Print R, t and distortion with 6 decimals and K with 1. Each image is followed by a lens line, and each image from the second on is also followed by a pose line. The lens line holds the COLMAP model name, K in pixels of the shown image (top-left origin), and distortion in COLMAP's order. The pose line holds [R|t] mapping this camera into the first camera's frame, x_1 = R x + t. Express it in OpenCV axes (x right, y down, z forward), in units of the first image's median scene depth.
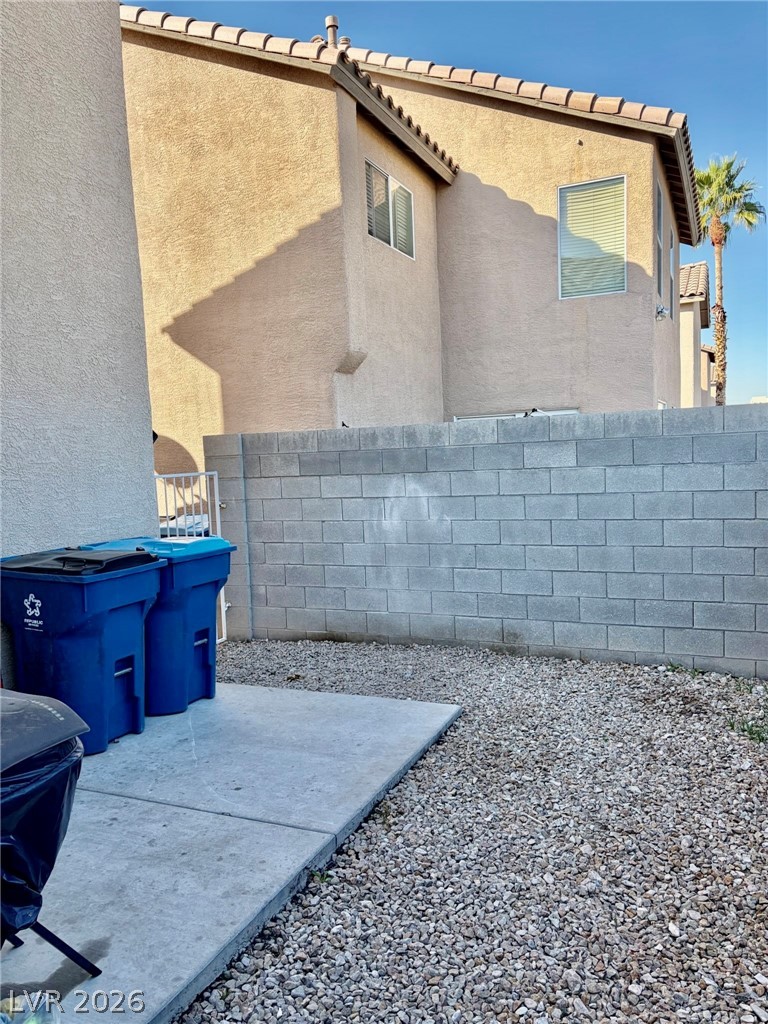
lens RADIAL K [[770.8, 0, 382.7], [0, 770.8, 513.2], [0, 0, 1]] dist [0.001782, -0.003059]
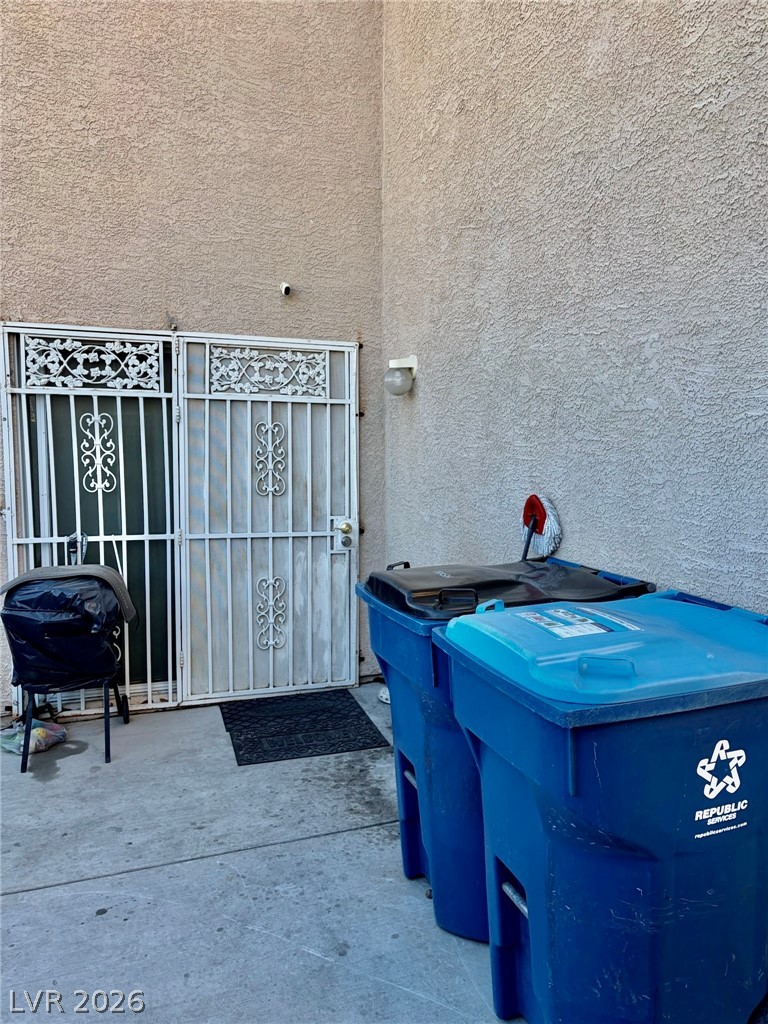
lens RADIAL K [[770.8, 0, 383.4], [0, 770.8, 510.5], [0, 0, 1]] dist [0.001782, -0.003059]
pose [[-0.717239, 0.118165, -0.686735, 0.053667], [-0.022156, 0.981152, 0.191965, -0.114844], [0.696475, 0.152900, -0.701102, 1.522930]]
